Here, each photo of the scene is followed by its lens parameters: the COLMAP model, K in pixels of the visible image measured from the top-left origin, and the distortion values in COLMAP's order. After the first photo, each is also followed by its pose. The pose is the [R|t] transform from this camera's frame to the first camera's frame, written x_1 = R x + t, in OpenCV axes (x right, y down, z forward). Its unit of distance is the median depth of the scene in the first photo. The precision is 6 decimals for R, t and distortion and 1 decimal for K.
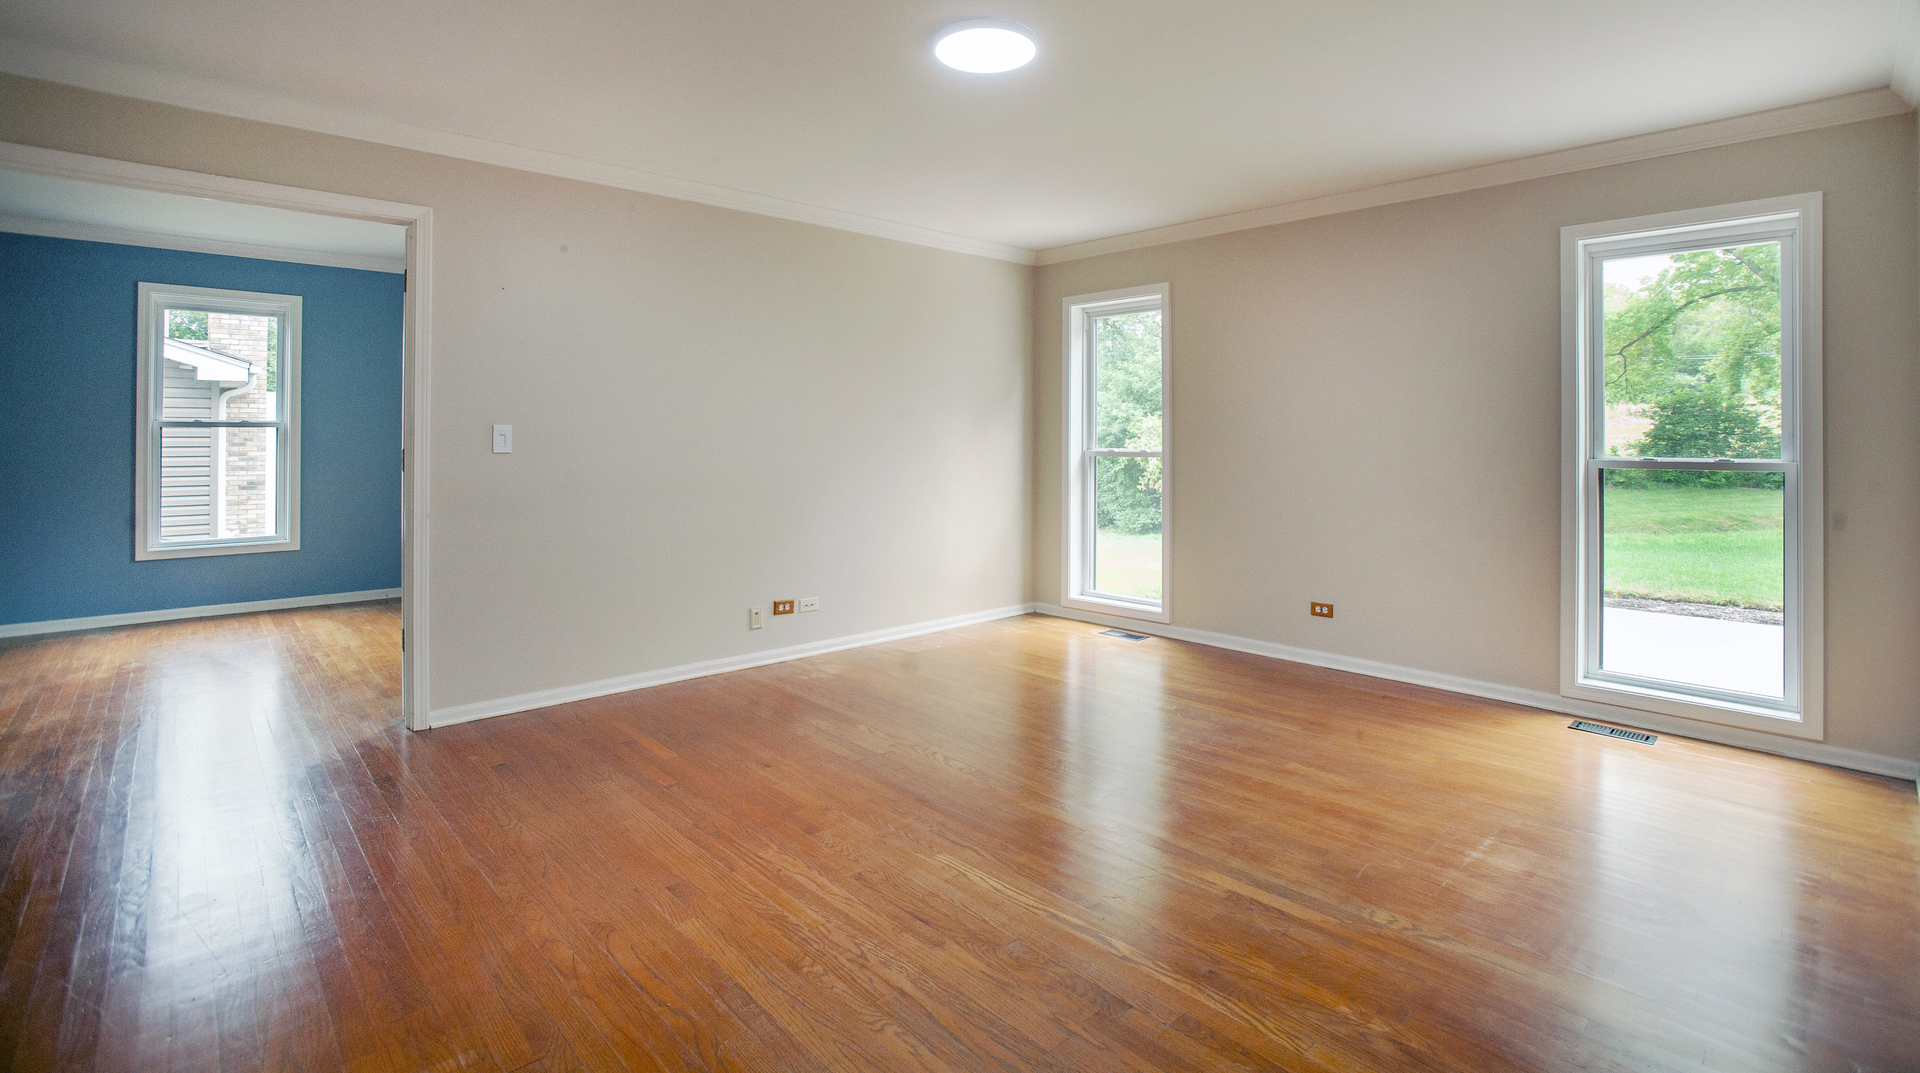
lens RADIAL K [[890.5, 0, 965.4], [0, 890.5, 432.4], [0, 0, 1]] dist [-0.003740, 0.000495]
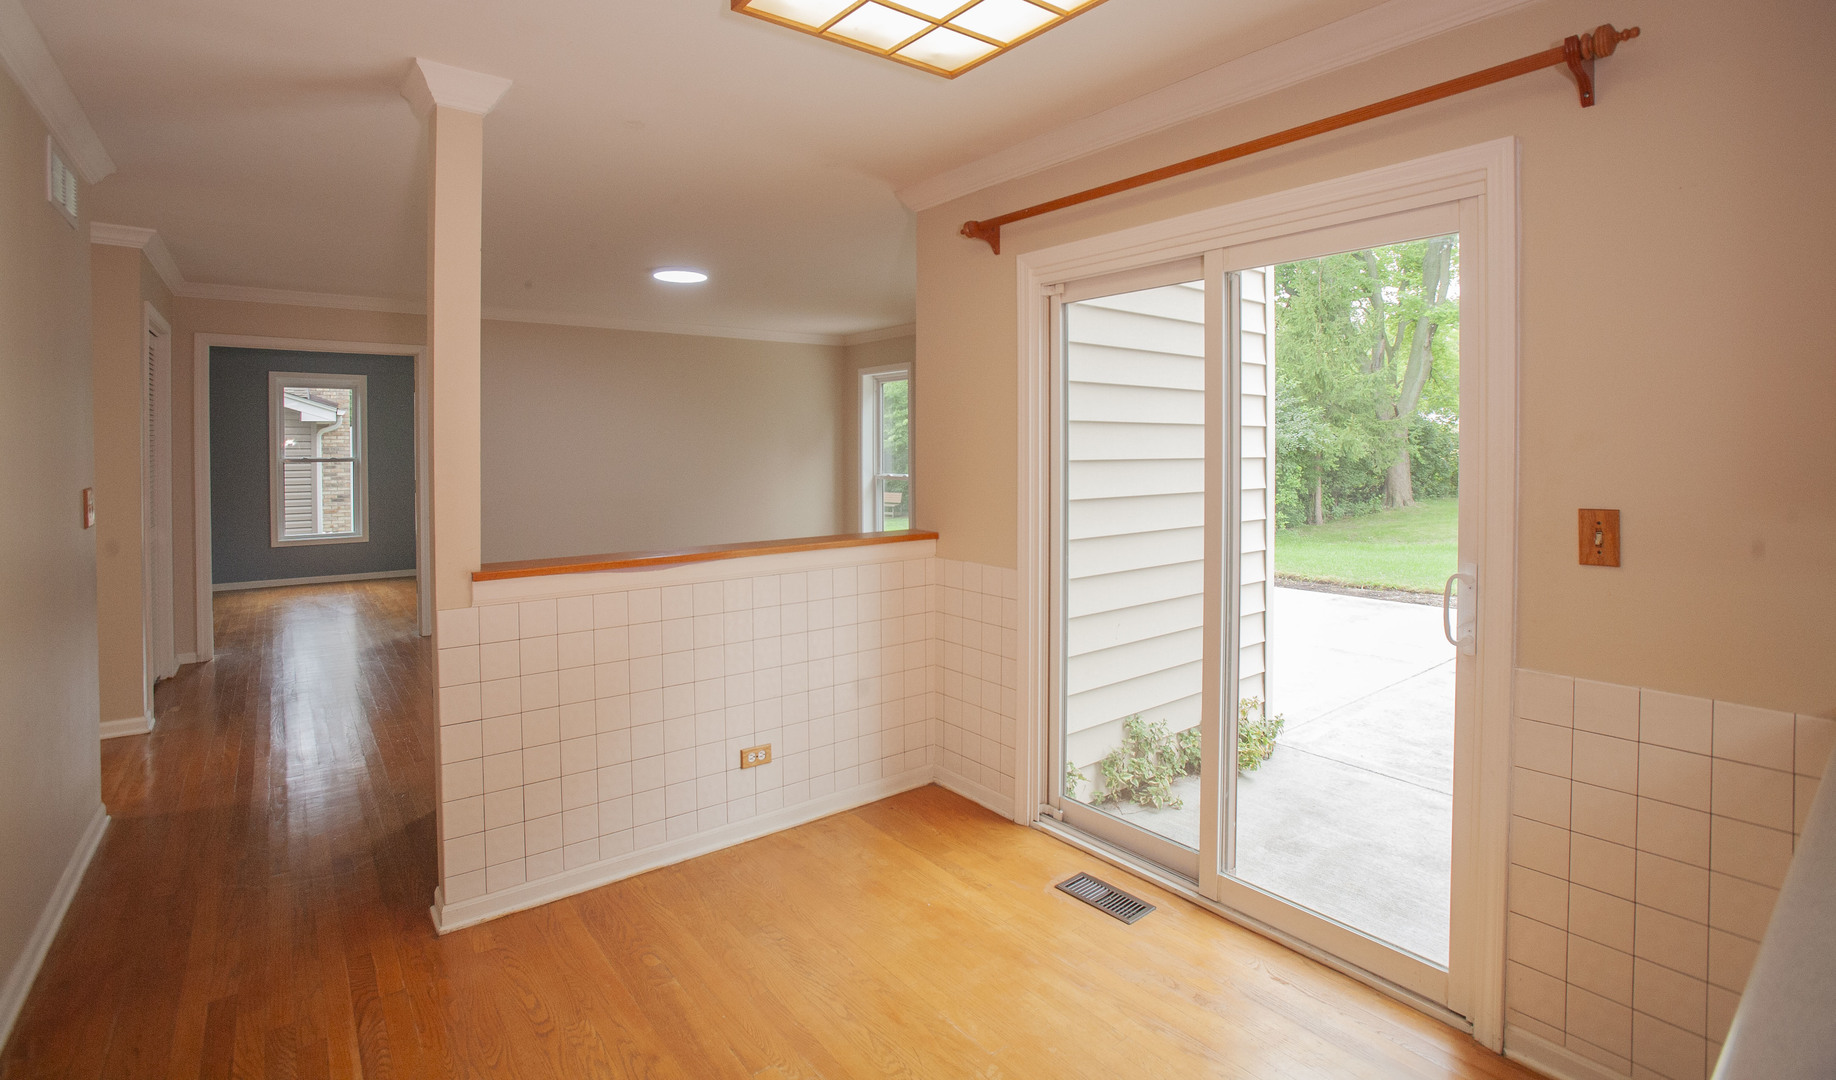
lens RADIAL K [[879.5, 0, 907.9], [0, 879.5, 459.8], [0, 0, 1]] dist [-0.001712, -0.000305]
pose [[0.994428, -0.005826, -0.105261, 0.341322], [0.007880, 0.999786, 0.019109, -0.031571], [0.105127, -0.019832, 0.994261, -0.412583]]
